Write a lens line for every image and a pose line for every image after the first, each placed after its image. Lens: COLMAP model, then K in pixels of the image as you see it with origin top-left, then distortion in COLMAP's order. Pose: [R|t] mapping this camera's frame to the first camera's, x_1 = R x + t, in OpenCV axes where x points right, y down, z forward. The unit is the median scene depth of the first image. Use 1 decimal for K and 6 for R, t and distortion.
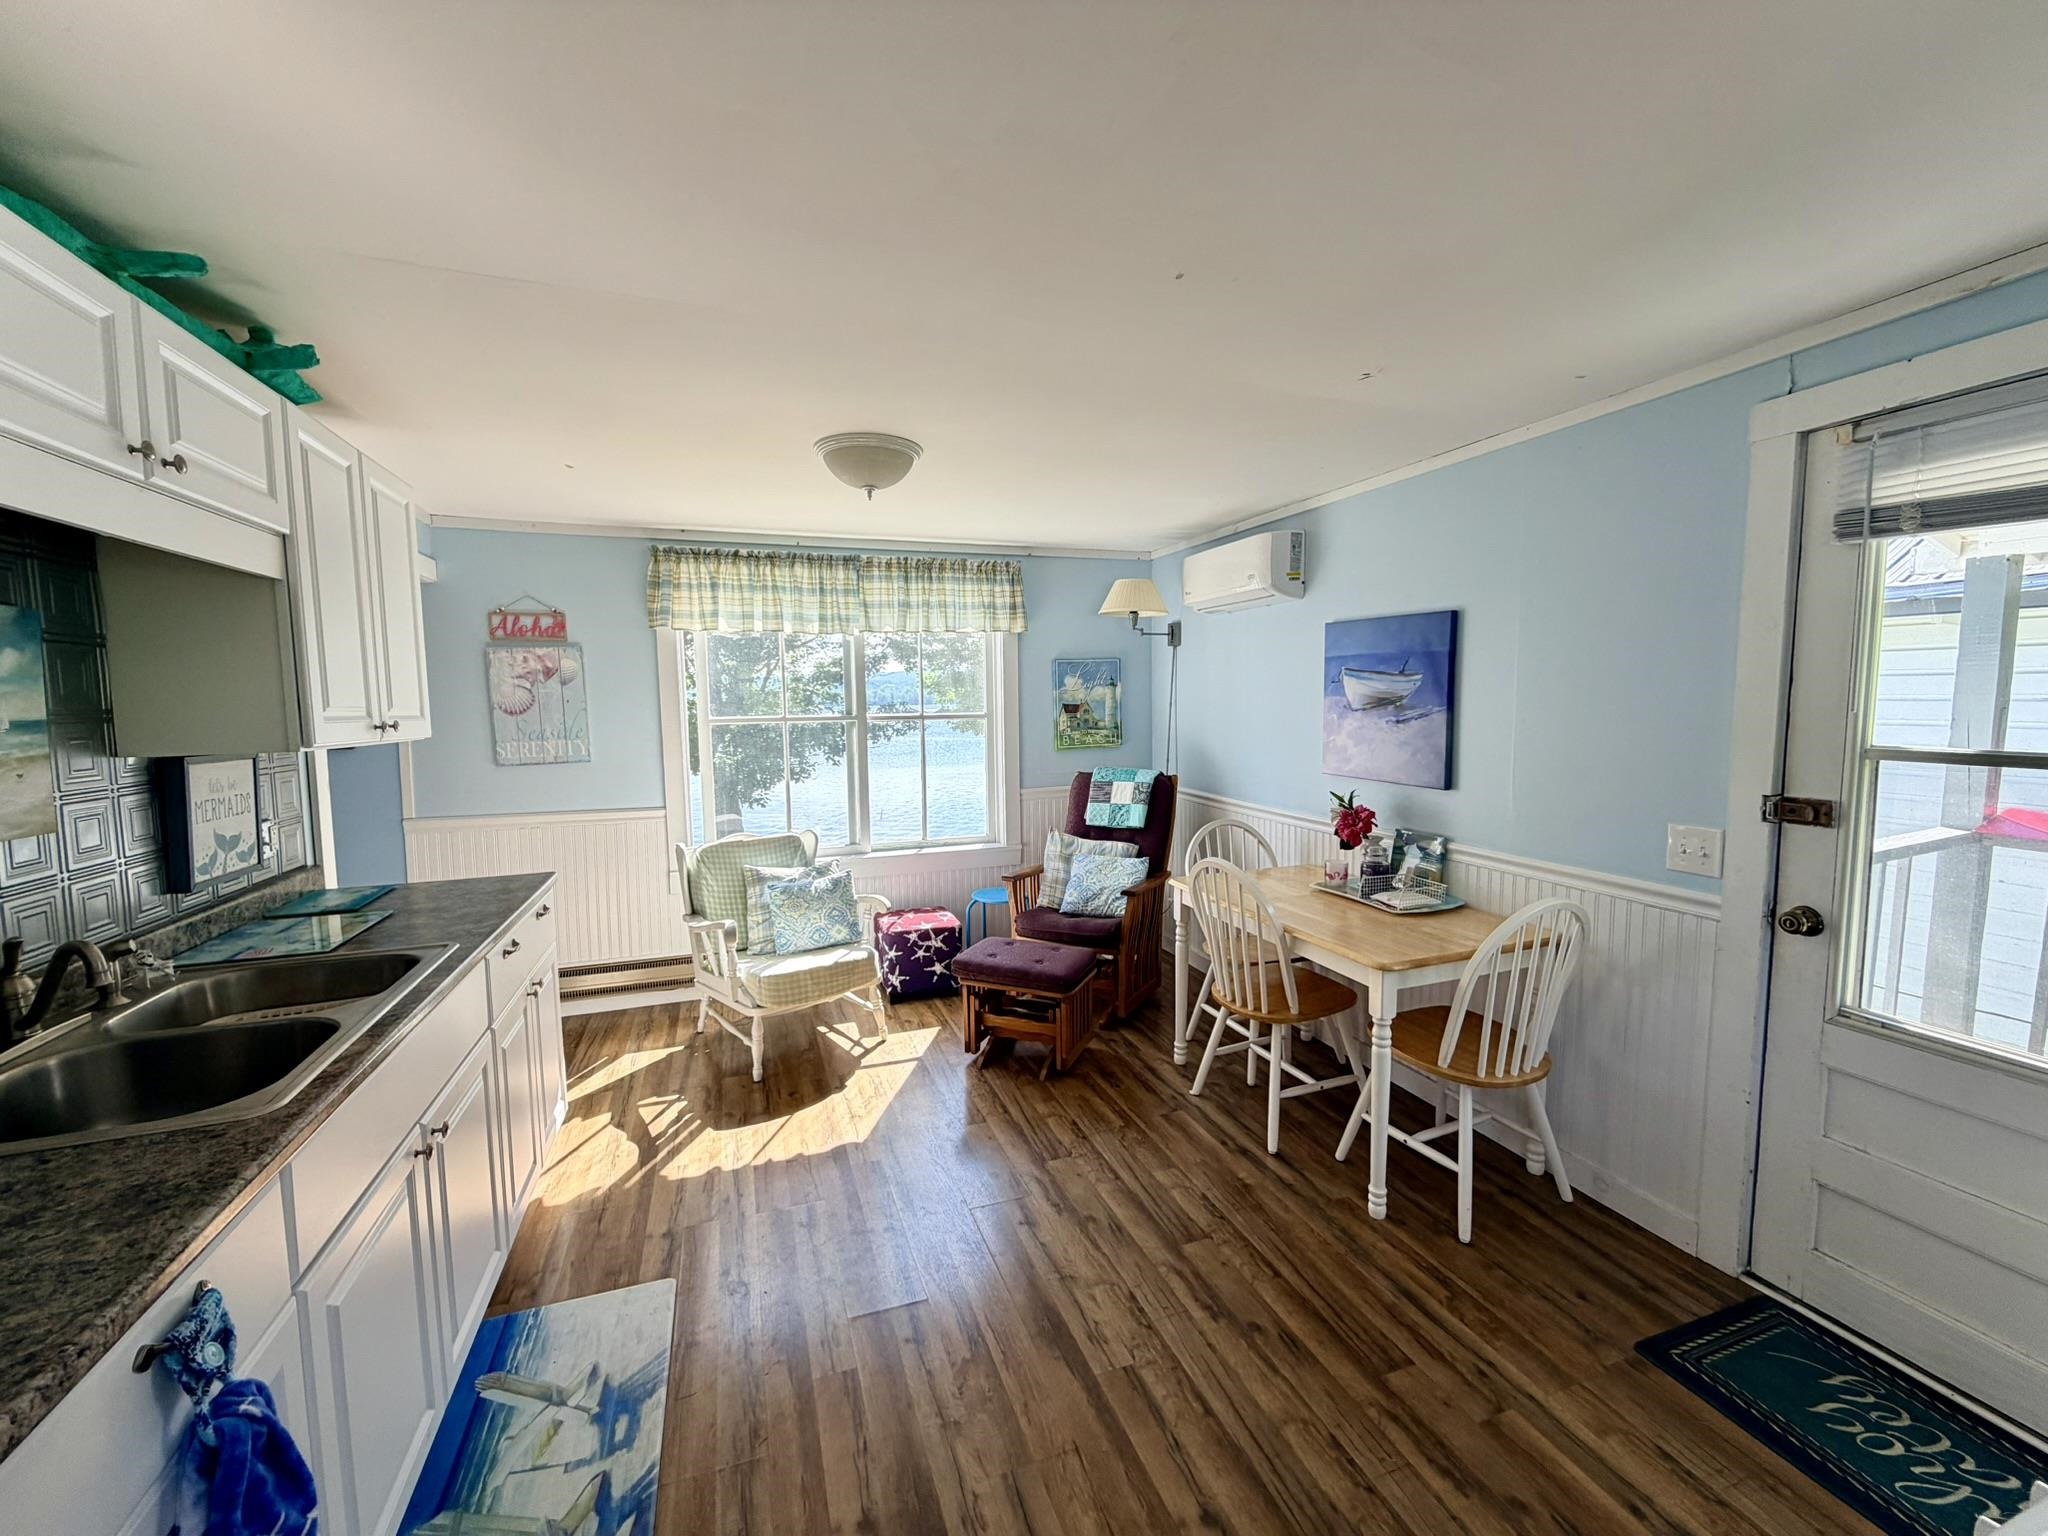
lens RADIAL K [[818.0, 0, 1015.6], [0, 818.0, 770.2], [0, 0, 1]] dist [0.000573, 0.000270]
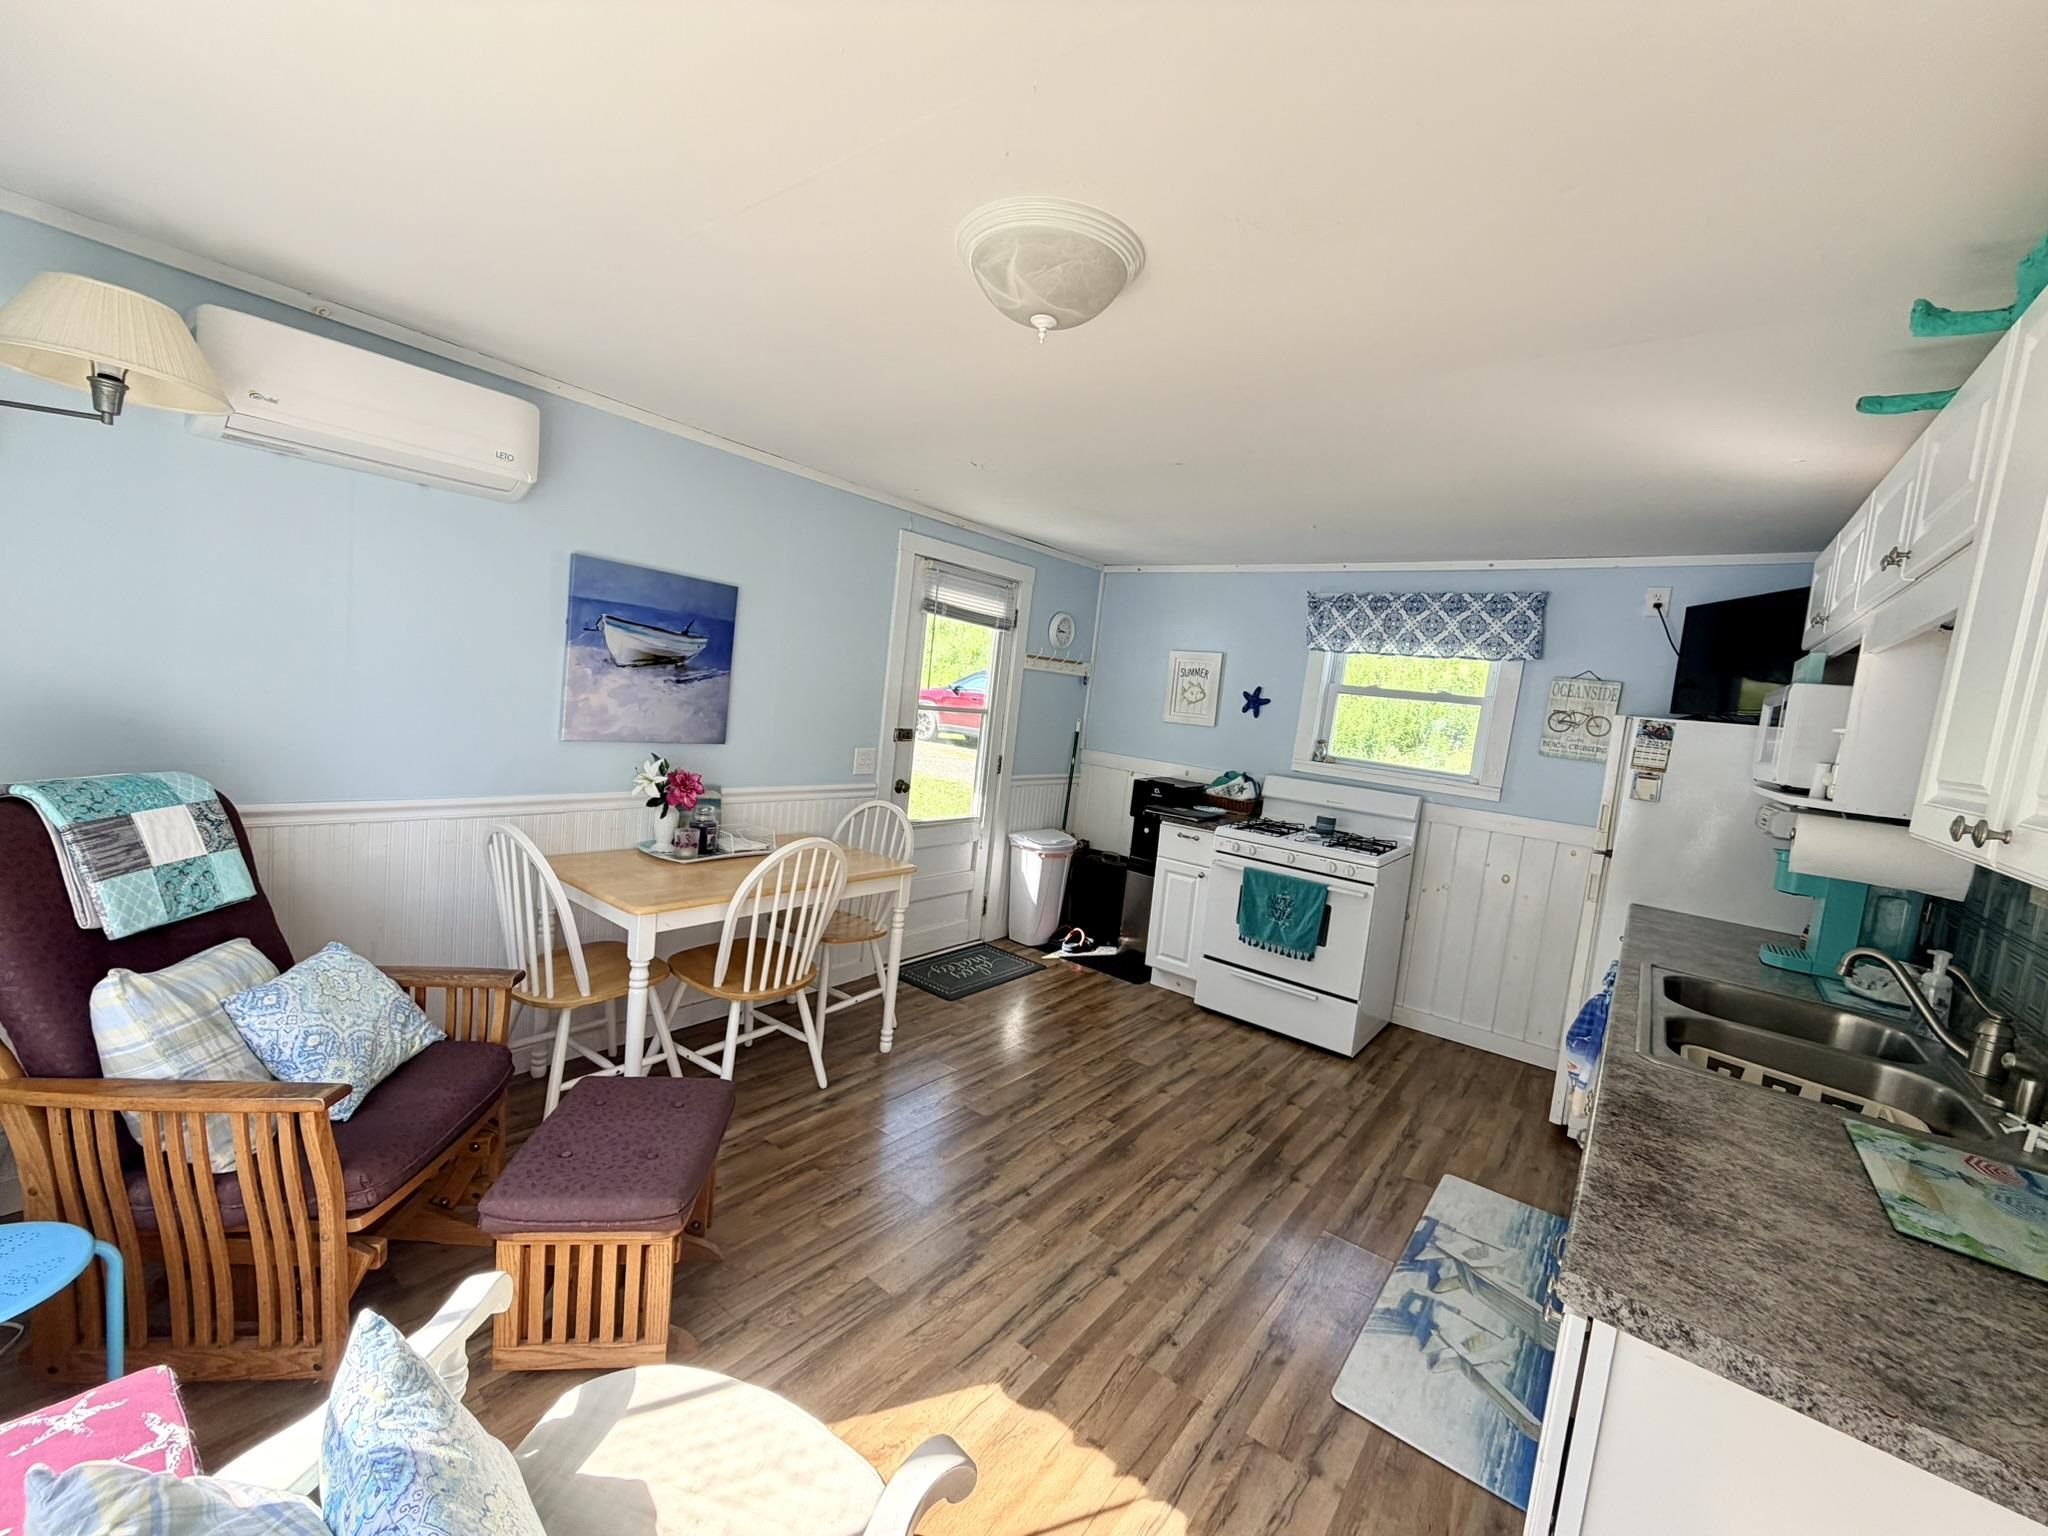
lens RADIAL K [[818.0, 0, 1022.8], [0, 818.0, 762.5], [0, 0, 1]] dist [0.000573, 0.000270]
pose [[-0.538550, -0.118290, 0.834249, -0.549889], [-0.020100, 0.991618, 0.127628, -0.087264], [-0.842353, 0.051966, -0.536414, 1.063399]]
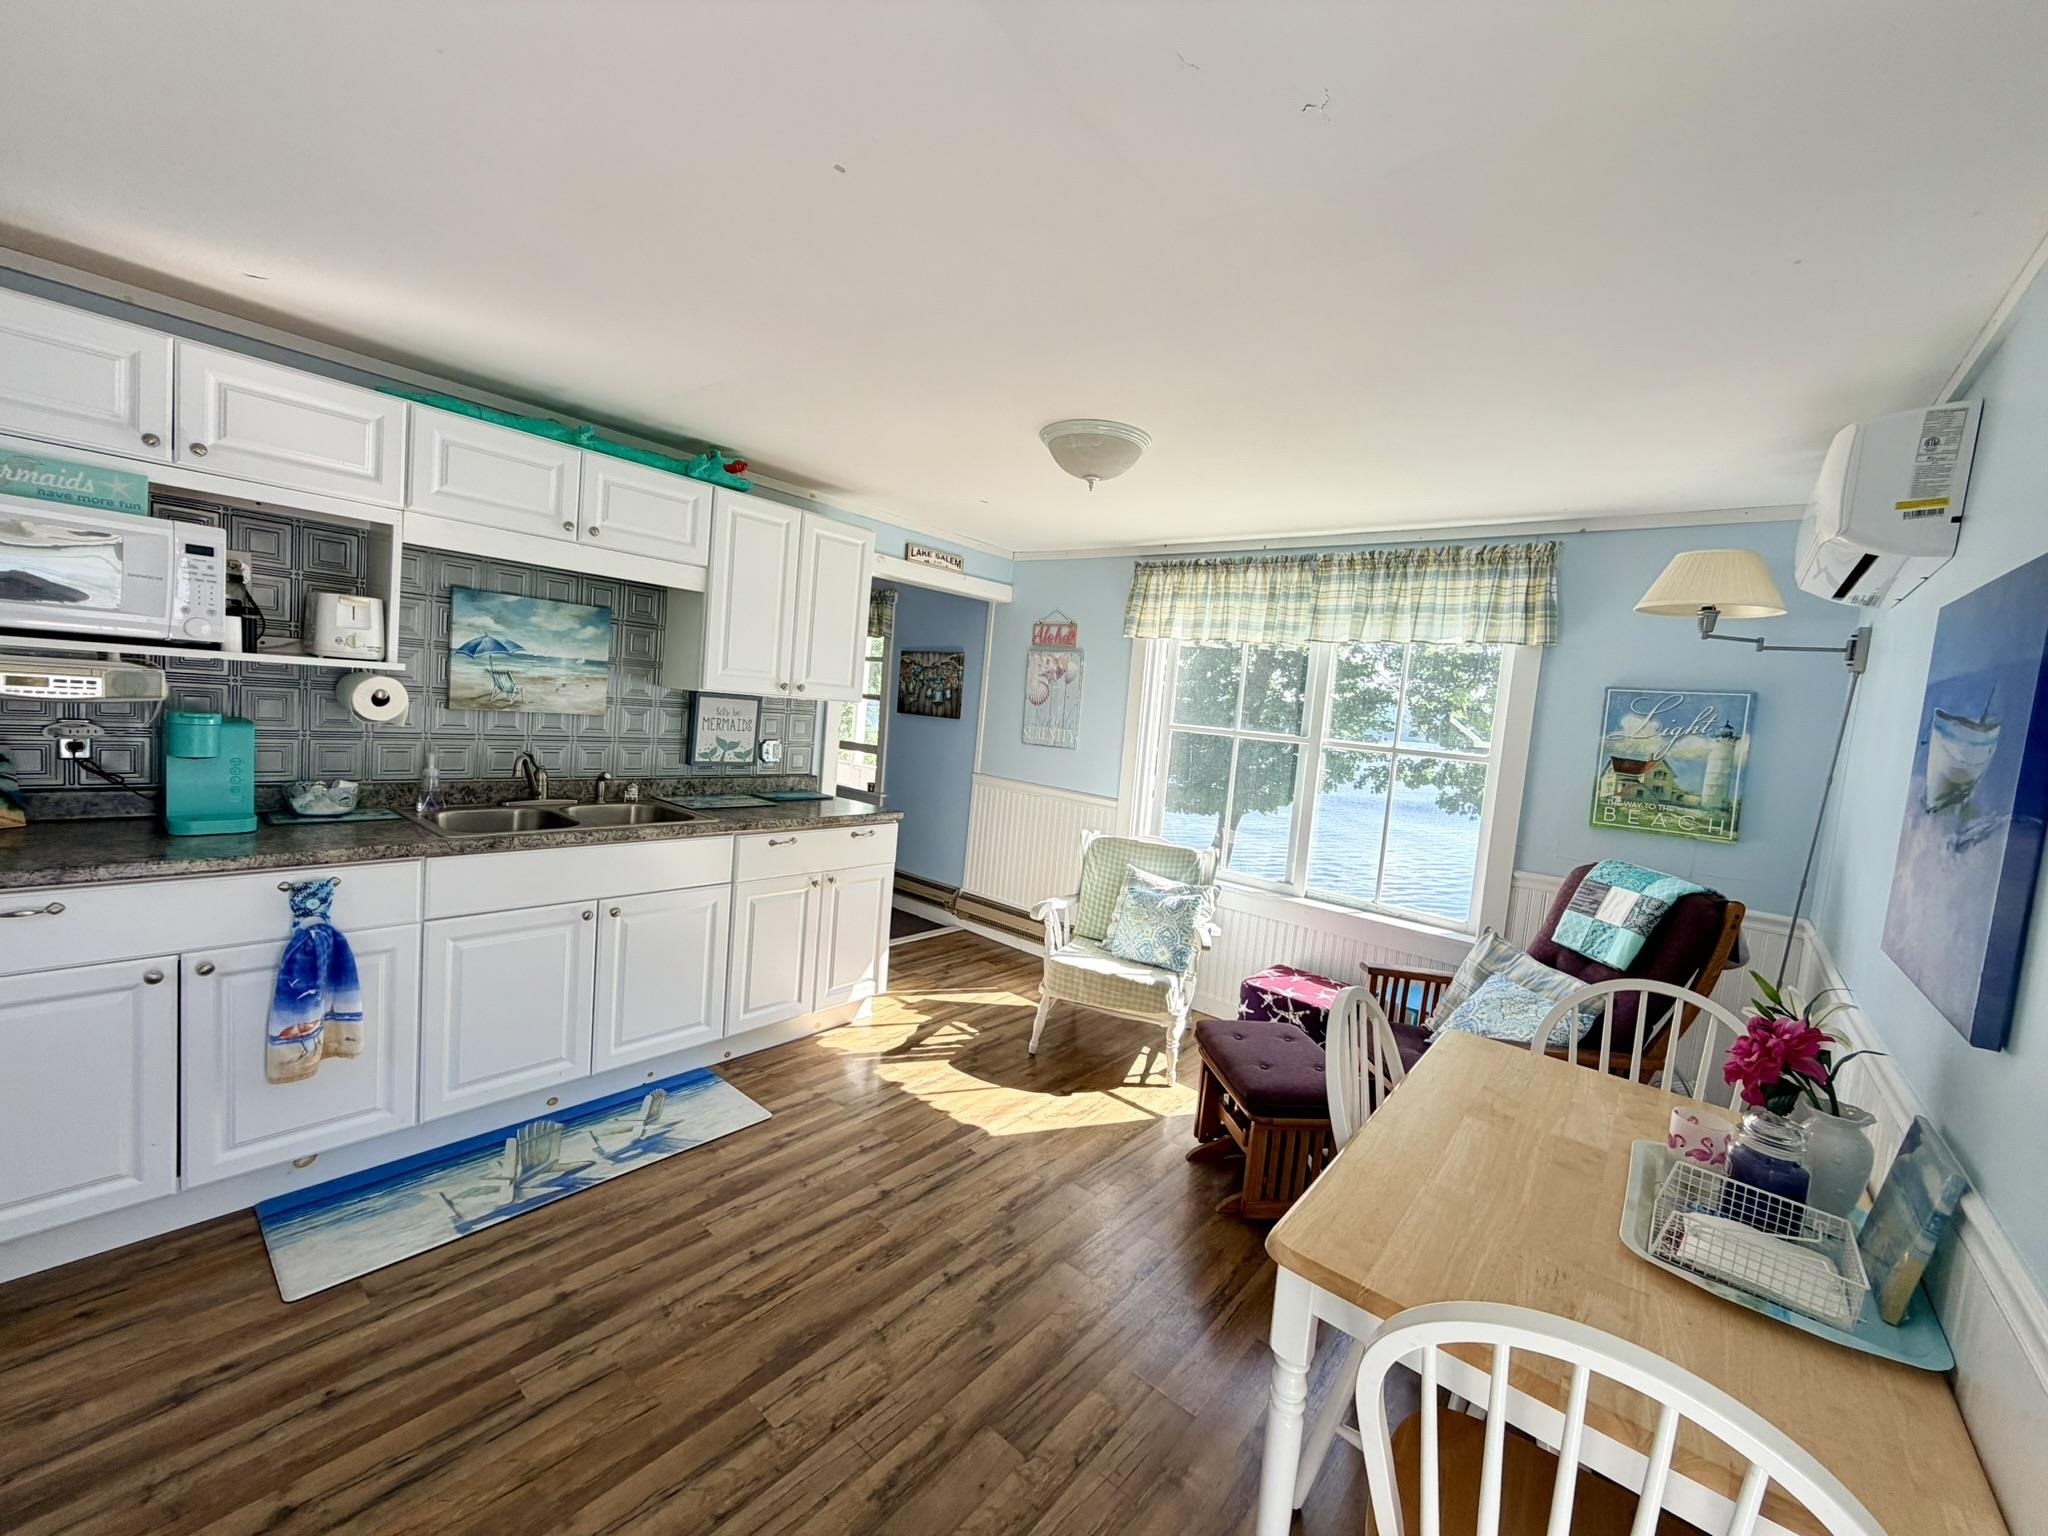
lens RADIAL K [[818.0, 0, 1017.4], [0, 818.0, 769.2], [0, 0, 1]] dist [0.000573, 0.000270]
pose [[0.501808, 0.133693, -0.854585, 0.510275], [-0.170709, 0.983858, 0.053677, -0.035941], [0.847966, 0.118950, 0.516531, 0.372253]]
